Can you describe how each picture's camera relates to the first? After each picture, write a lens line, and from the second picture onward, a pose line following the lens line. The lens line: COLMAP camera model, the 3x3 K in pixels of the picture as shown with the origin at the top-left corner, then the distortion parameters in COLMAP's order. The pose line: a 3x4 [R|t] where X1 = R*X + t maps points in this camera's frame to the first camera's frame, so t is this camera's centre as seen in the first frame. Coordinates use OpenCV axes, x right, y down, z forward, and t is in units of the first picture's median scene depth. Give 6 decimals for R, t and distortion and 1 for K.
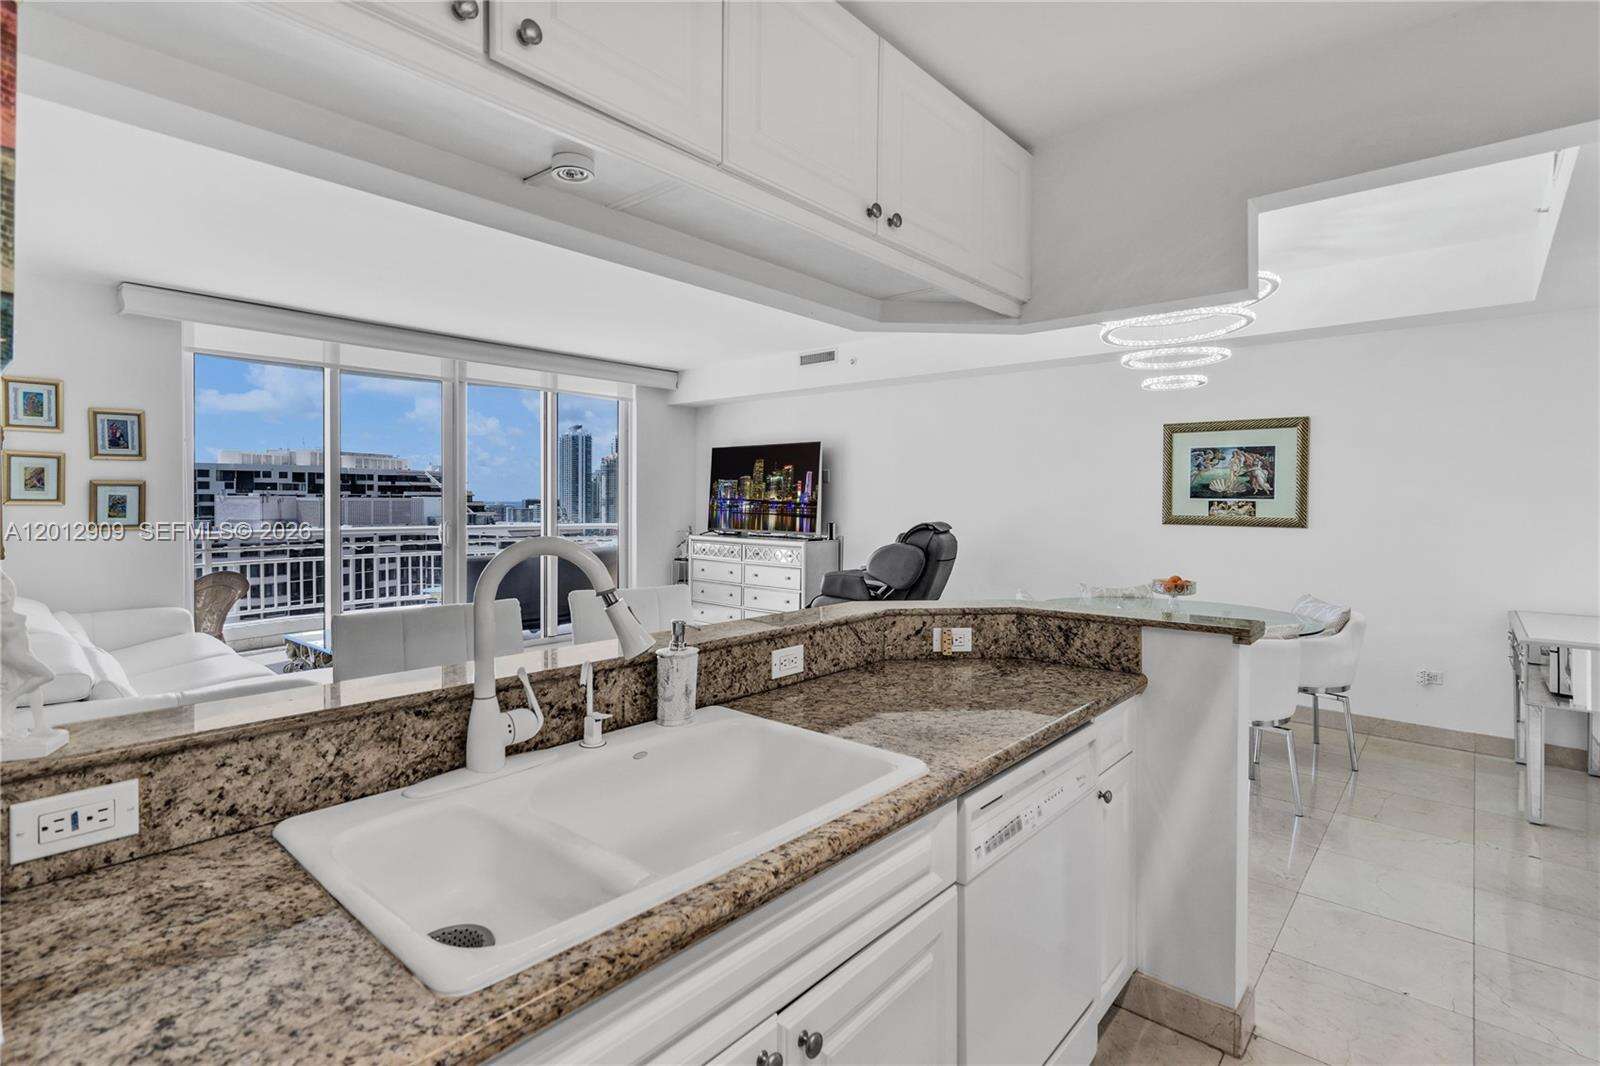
lens RADIAL K [[761.3, 0, 803.0], [0, 761.3, 511.4], [0, 0, 1]] dist [-0.000396, 0.000619]
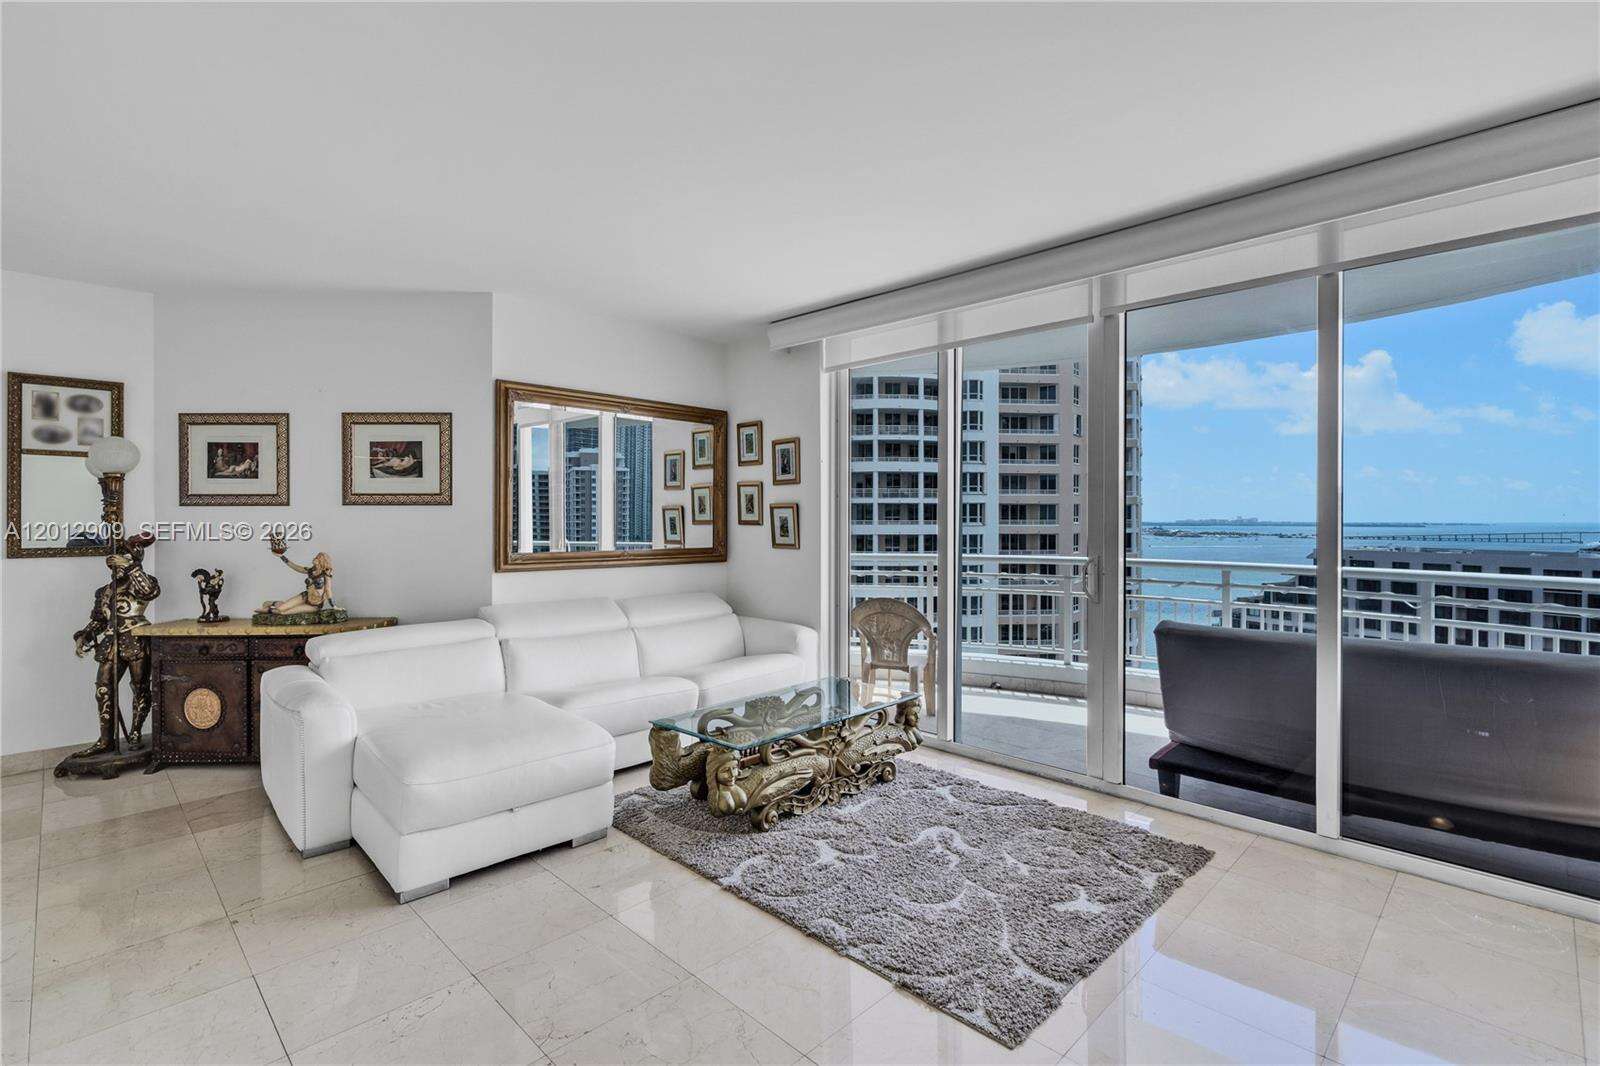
lens RADIAL K [[746.4, 0, 801.3], [0, 746.4, 519.2], [0, 0, 1]] dist [0.000443, 0.000558]
pose [[-0.074984, -0.003256, -0.997179, 0.165659], [-0.015497, 0.999878, -0.002099, -0.014431], [0.997064, 0.015296, -0.075025, 1.032629]]
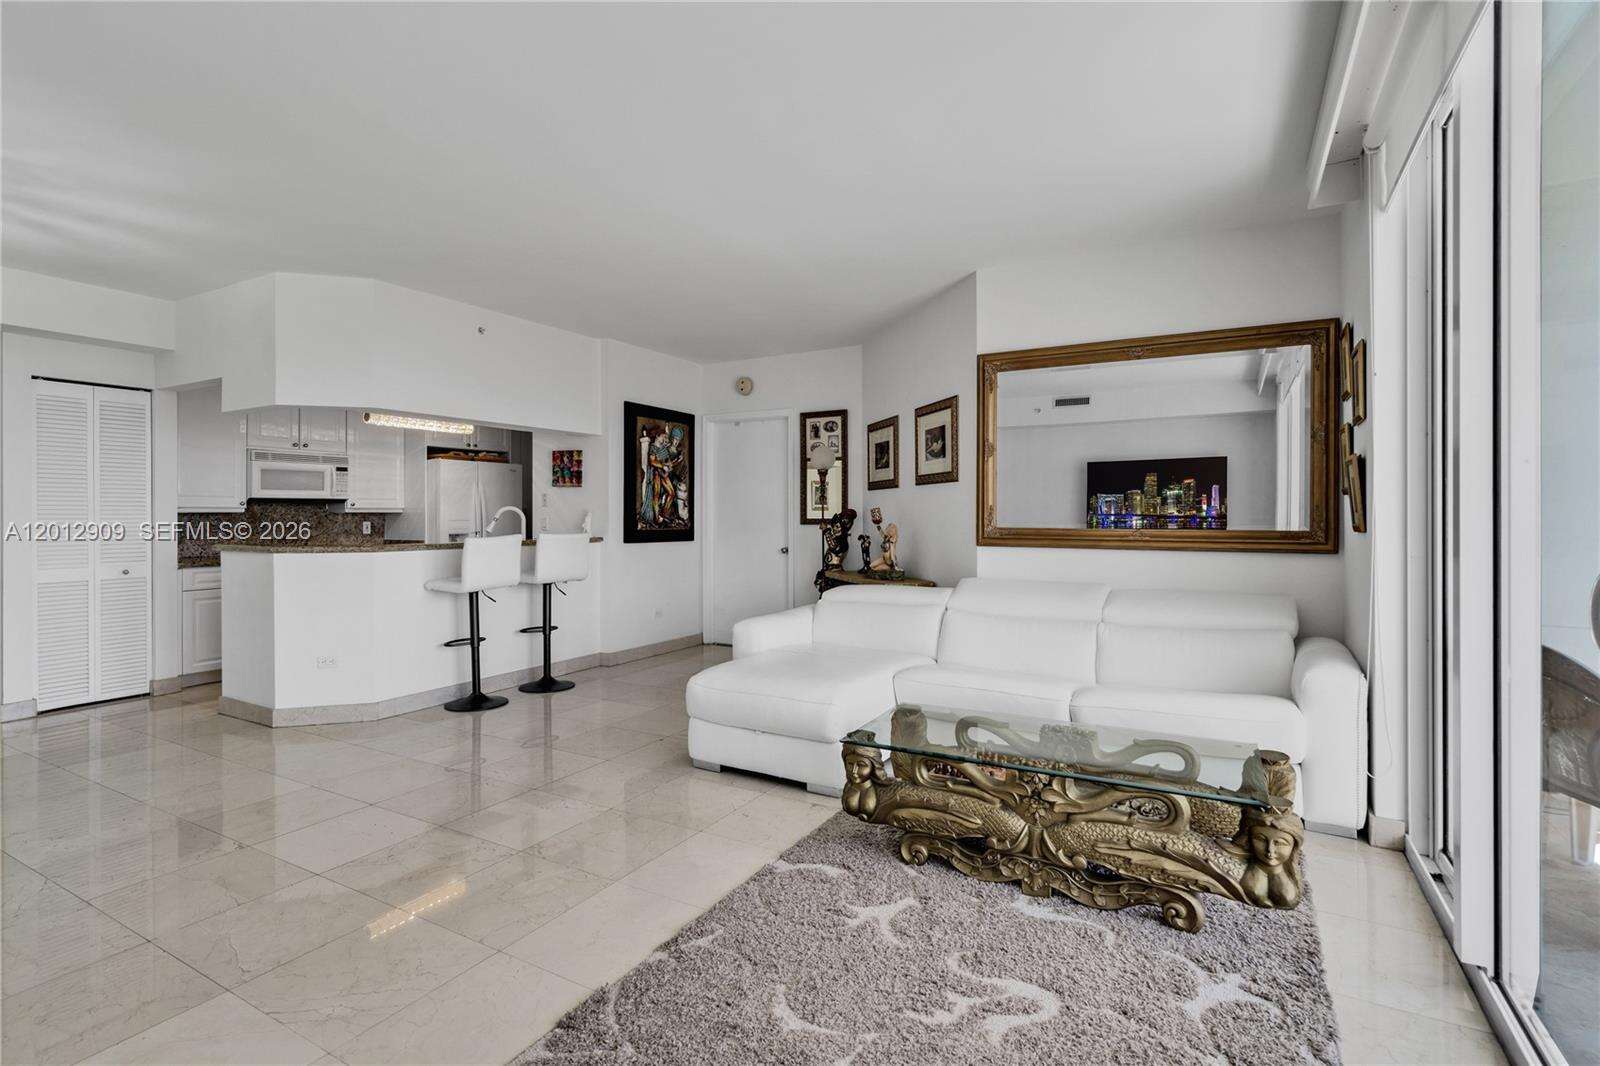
lens RADIAL K [[757.3, 0, 796.9], [0, 757.3, 514.8], [0, 0, 1]] dist [0.006452, -0.000479]
pose [[-0.981416, -0.003711, -0.191859, -0.282604], [-0.006302, 0.999897, 0.012894, 0.004193], [0.191791, 0.013863, -0.981338, 1.443629]]
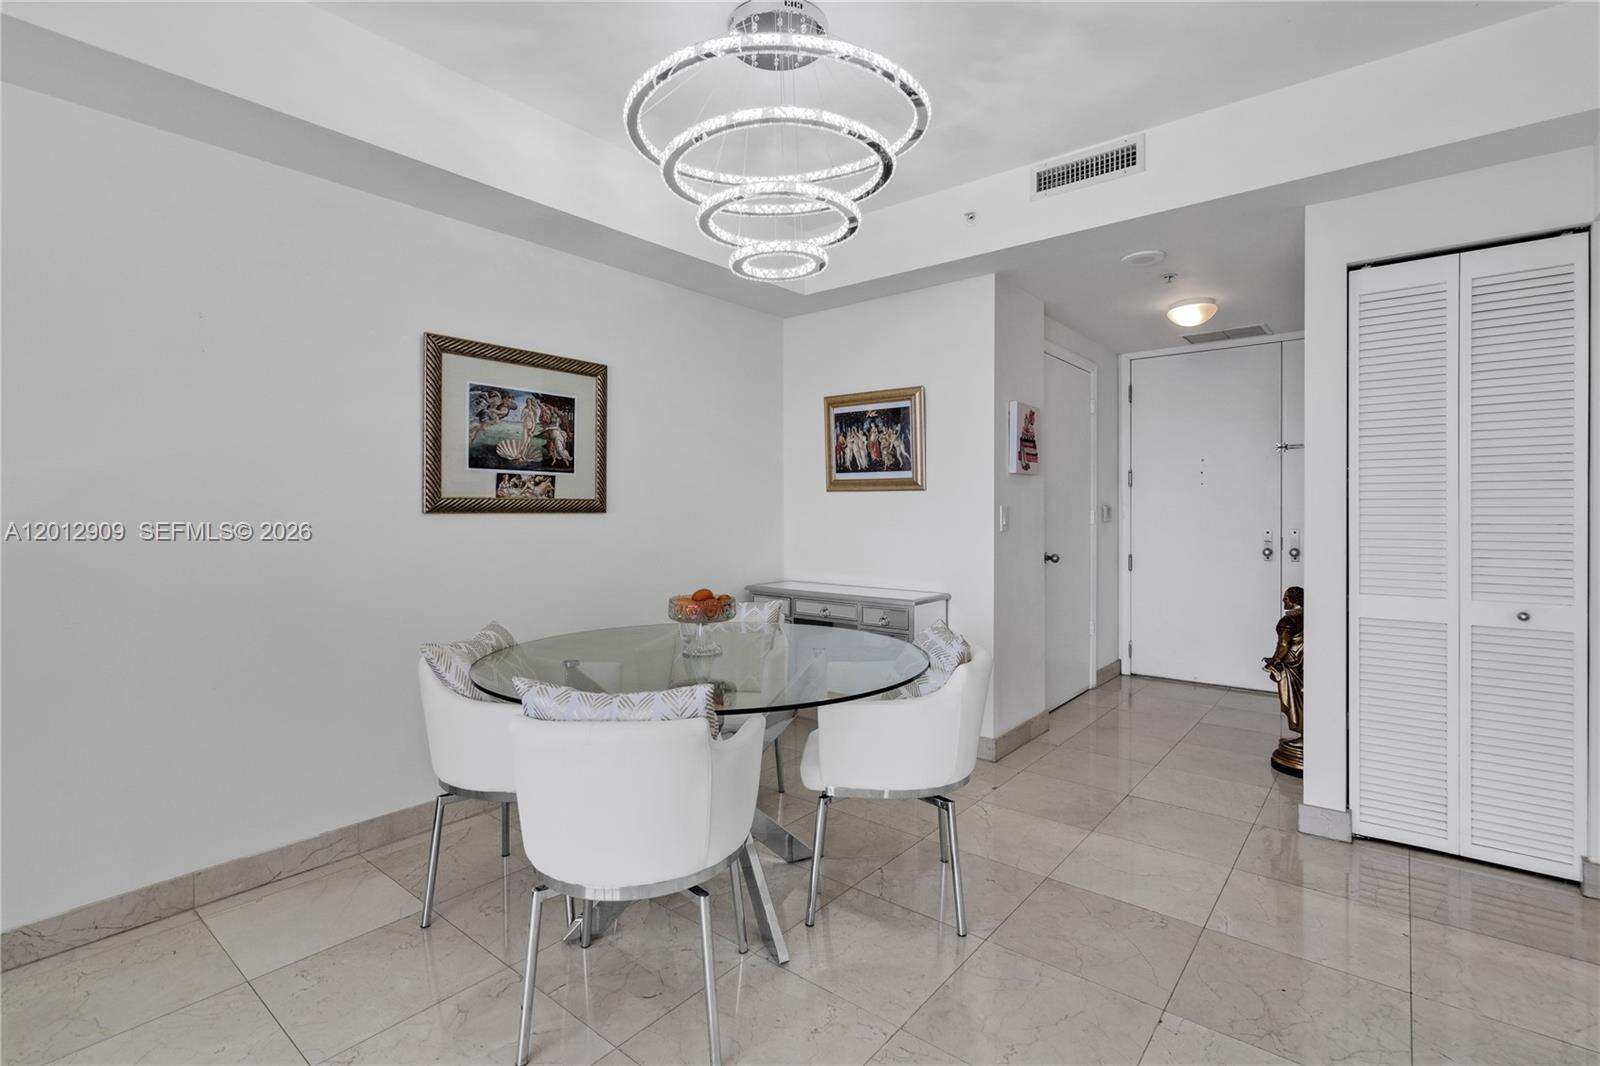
lens RADIAL K [[743.7, 0, 782.6], [0, 743.7, 515.2], [0, 0, 1]] dist [0.000664, 0.000184]
pose [[-0.017968, -0.013800, 0.999743, -0.075760], [0.020457, 0.999690, 0.014166, 0.016465], [-0.999629, 0.020707, -0.017680, 0.772704]]
